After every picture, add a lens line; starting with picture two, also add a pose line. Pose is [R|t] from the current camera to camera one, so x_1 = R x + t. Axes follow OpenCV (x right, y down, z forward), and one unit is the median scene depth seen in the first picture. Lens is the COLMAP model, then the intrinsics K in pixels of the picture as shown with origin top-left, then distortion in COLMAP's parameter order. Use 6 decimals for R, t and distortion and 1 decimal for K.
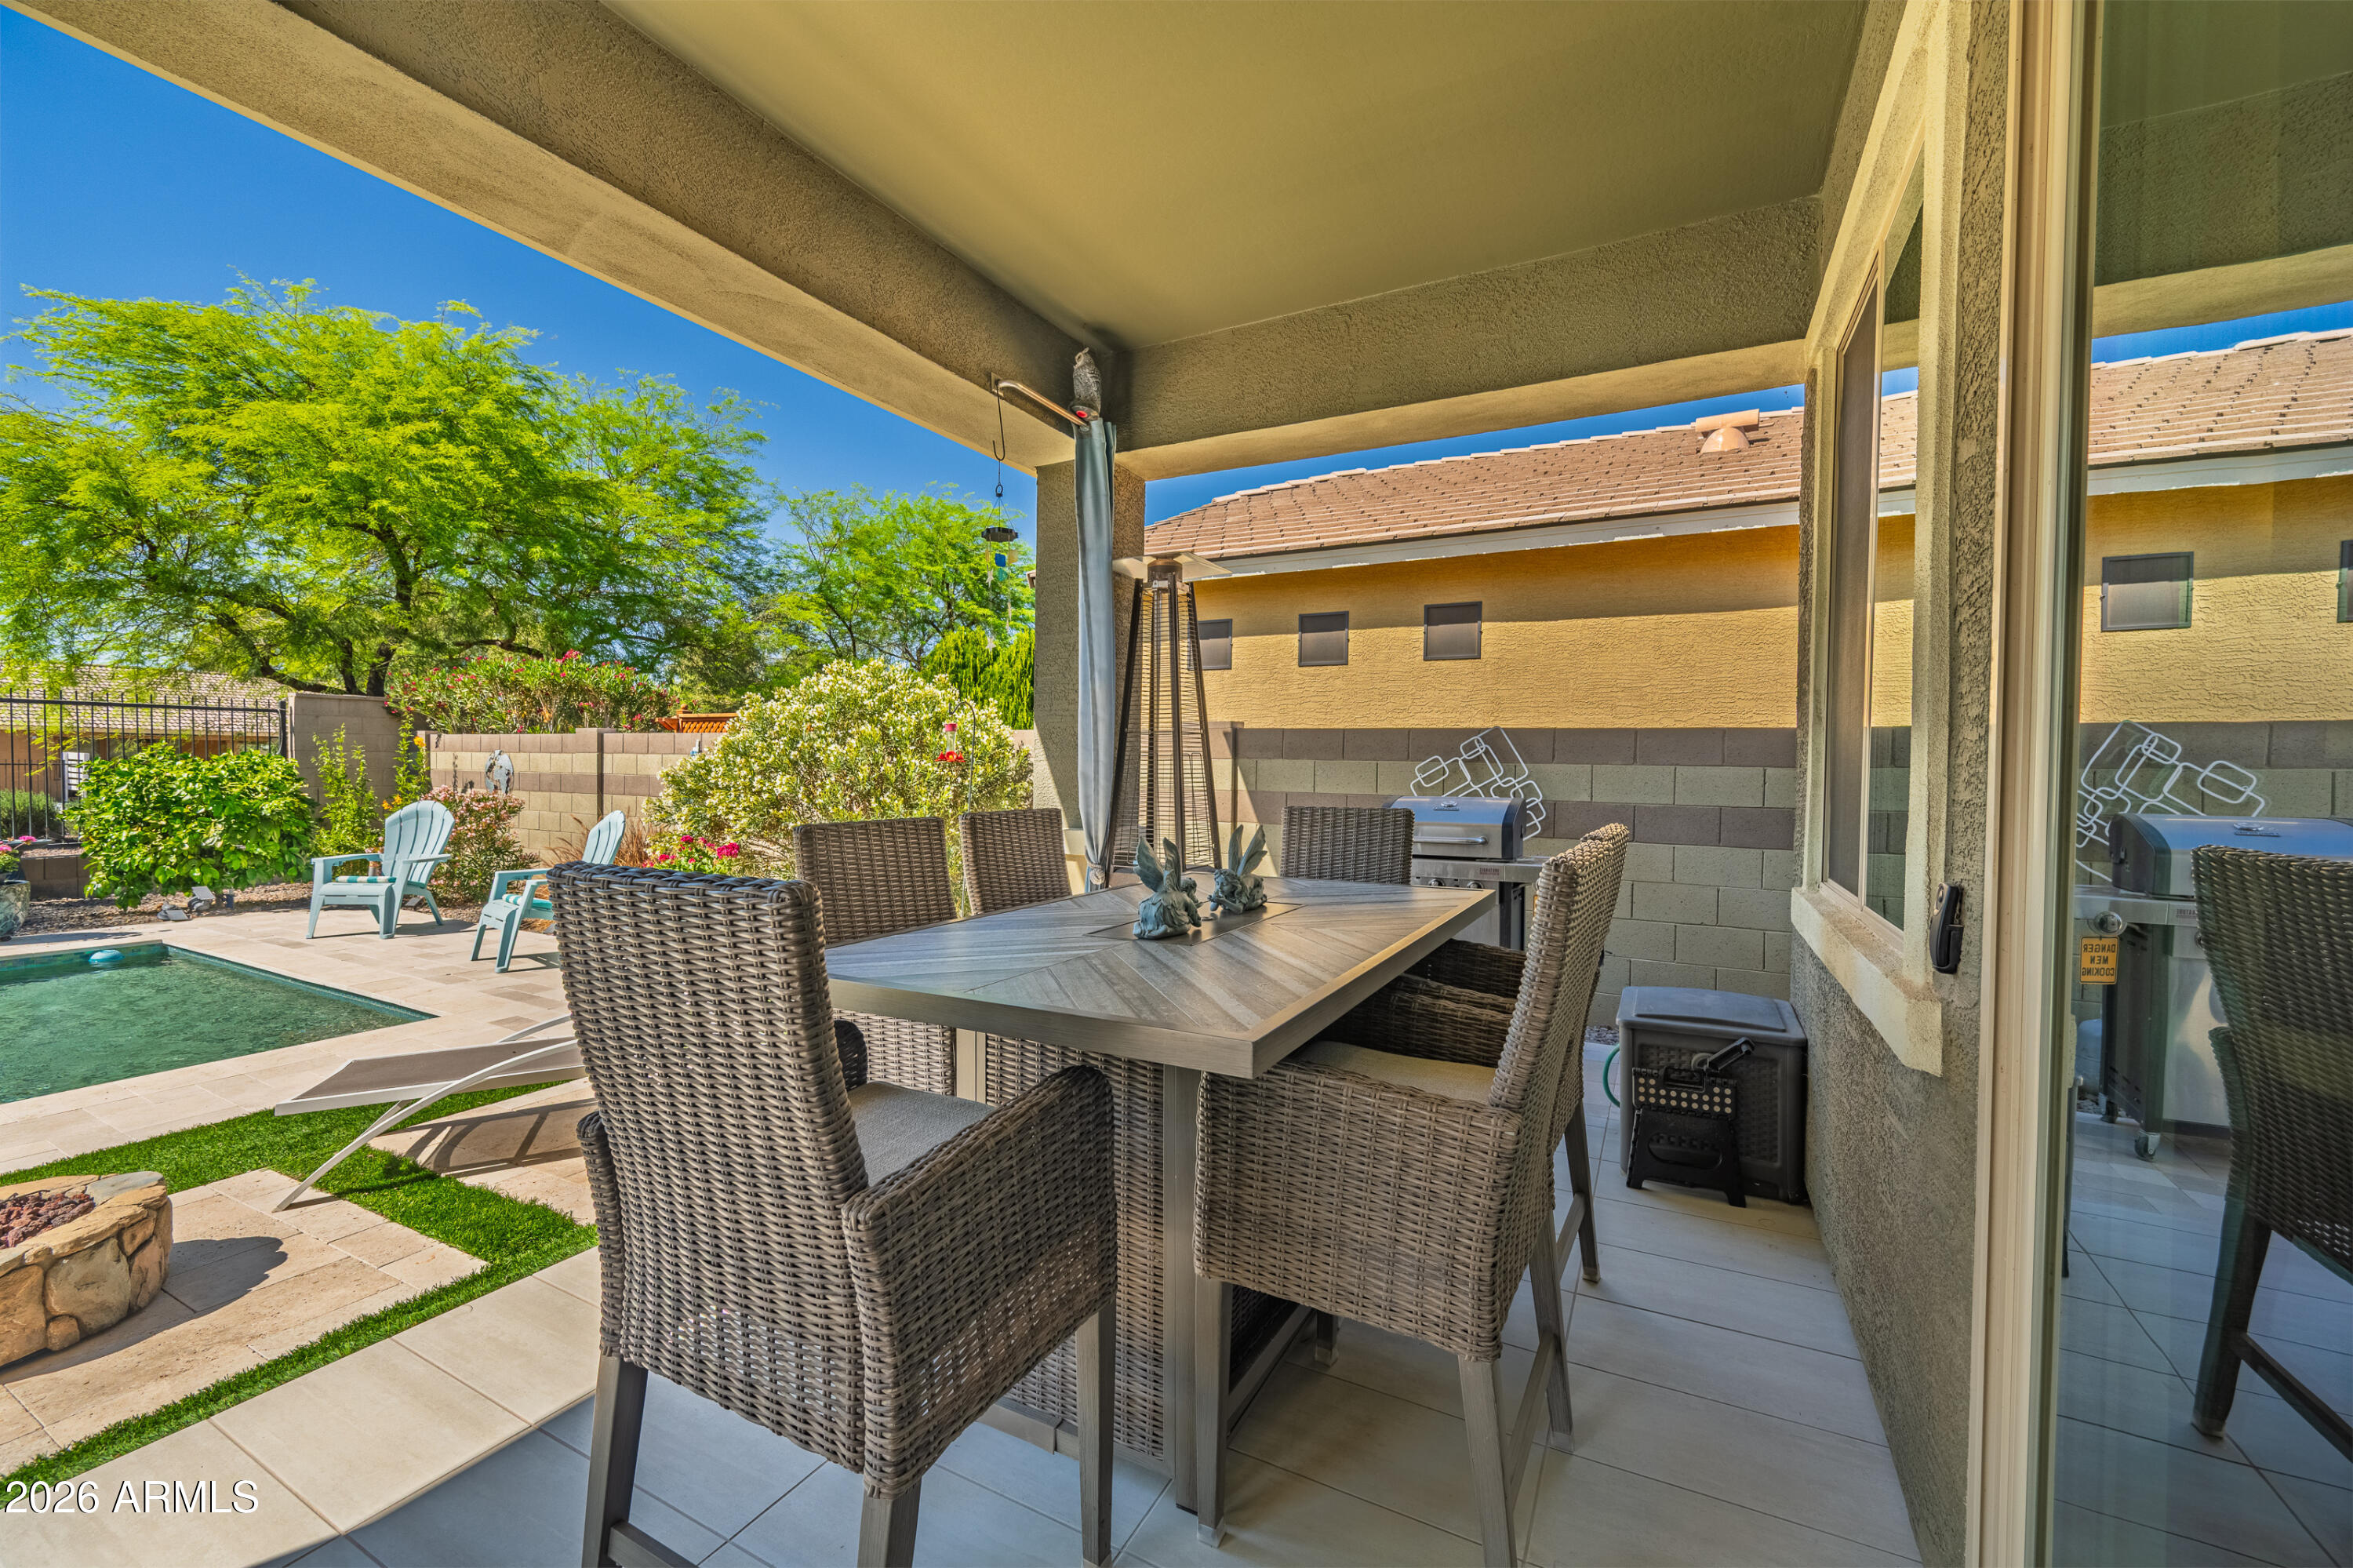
lens RADIAL K [[927.2, 0, 1171.3], [0, 927.2, 787.2], [0, 0, 1]] dist [-0.000736, 0.000723]
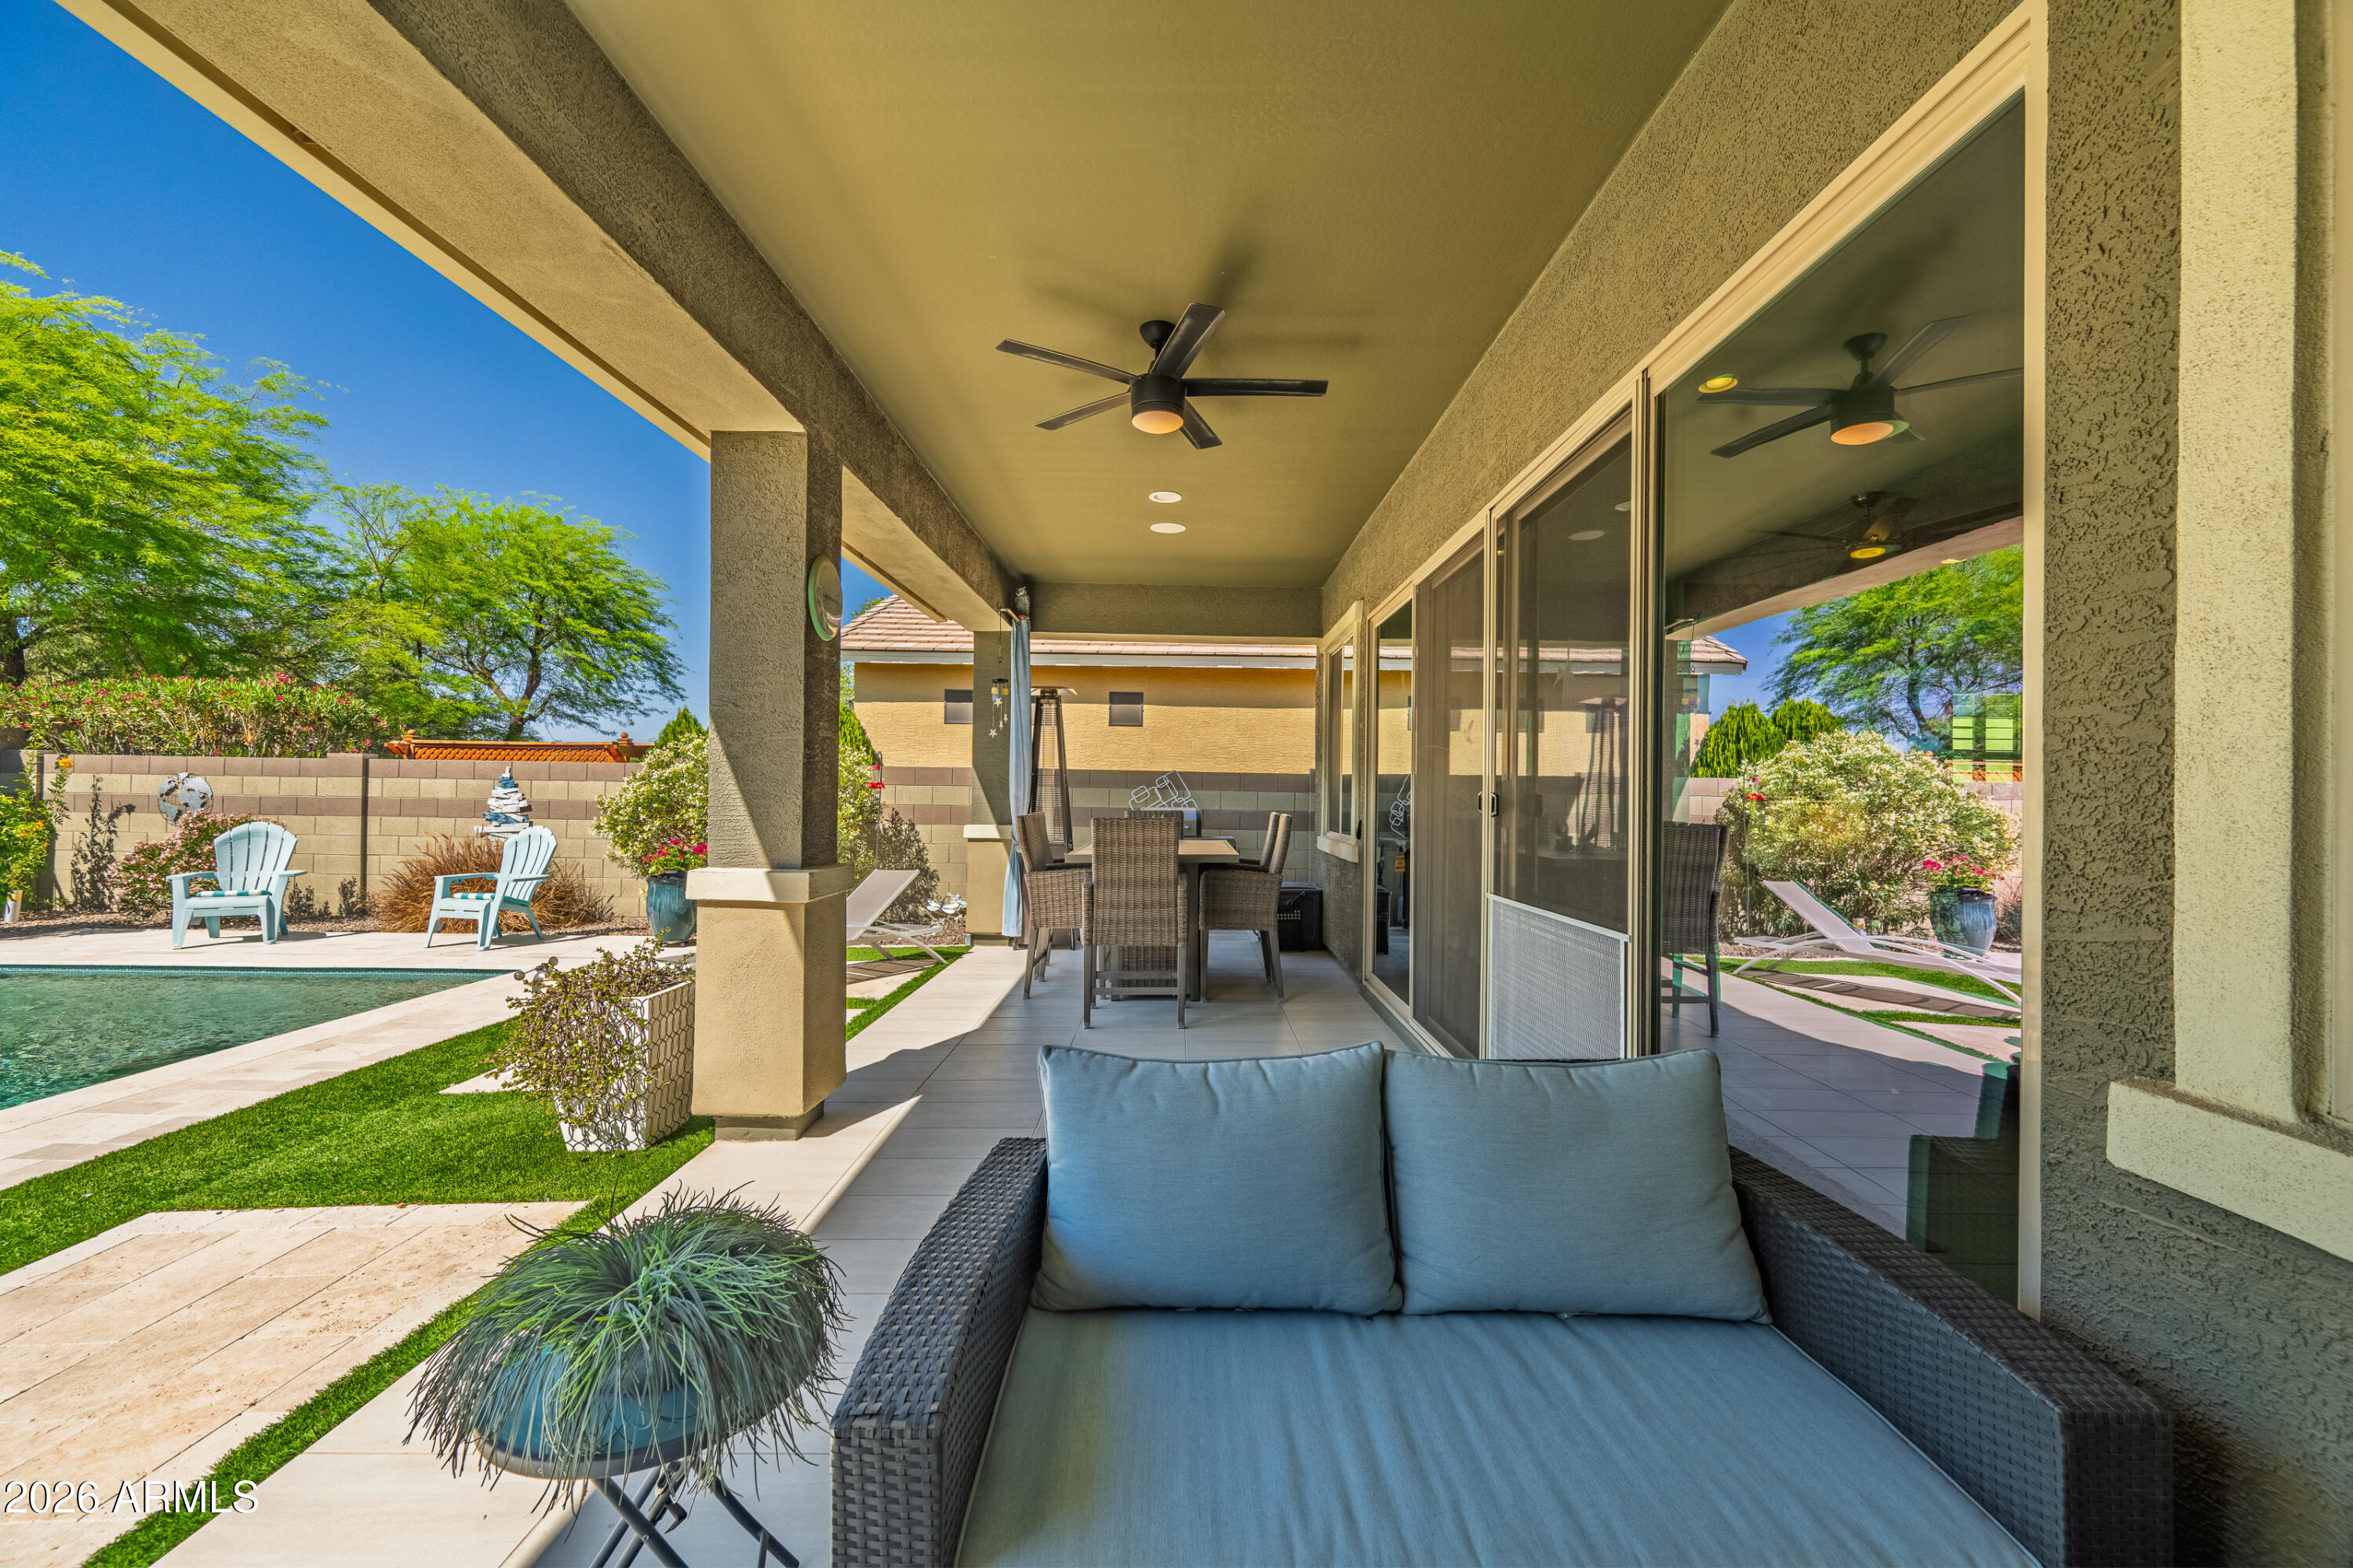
lens RADIAL K [[927.2, 0, 1176.4], [0, 927.2, 786.5], [0, 0, 1]] dist [-0.000736, 0.000723]
pose [[0.883064, 0.003843, 0.469237, -0.362369], [0.008331, 0.999680, -0.023865, 0.008049], [-0.469178, 0.024983, 0.882750, -0.451635]]
